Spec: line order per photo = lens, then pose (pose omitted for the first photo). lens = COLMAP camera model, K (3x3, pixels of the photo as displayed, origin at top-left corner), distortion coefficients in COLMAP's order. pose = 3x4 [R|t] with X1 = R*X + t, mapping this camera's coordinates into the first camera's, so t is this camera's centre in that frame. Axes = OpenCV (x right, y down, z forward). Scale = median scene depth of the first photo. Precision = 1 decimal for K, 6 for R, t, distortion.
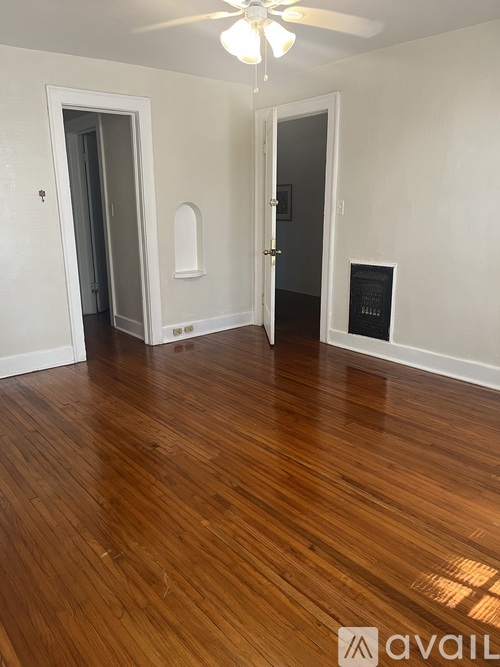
lens RADIAL K [[505.1, 0, 246.9], [0, 505.1, 331.6], [0, 0, 1]] dist [0.075979, -0.088756]
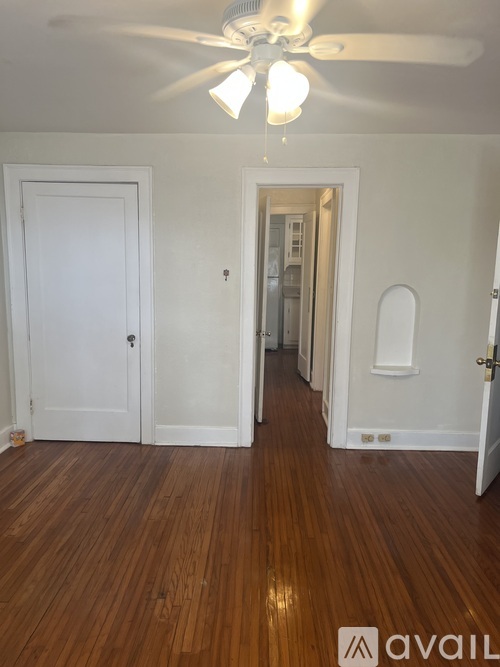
lens RADIAL K [[505.1, 0, 246.9], [0, 505.1, 331.6], [0, 0, 1]] dist [0.075979, -0.088756]
pose [[0.749569, 0.119387, -0.651071, 0.261438], [-0.185230, 0.982136, -0.033159, -0.120049], [0.635481, 0.145453, 0.758292, 0.267897]]
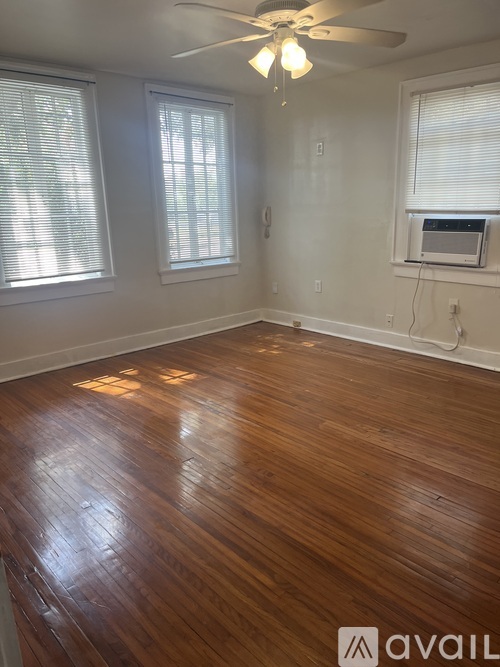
lens RADIAL K [[505.1, 0, 246.9], [0, 505.1, 331.6], [0, 0, 1]] dist [0.075979, -0.088756]
pose [[-0.998382, 0.044635, -0.035238, 0.086652], [0.022316, 0.877441, 0.479164, -0.312341], [0.052307, 0.477603, -0.877017, 1.194069]]
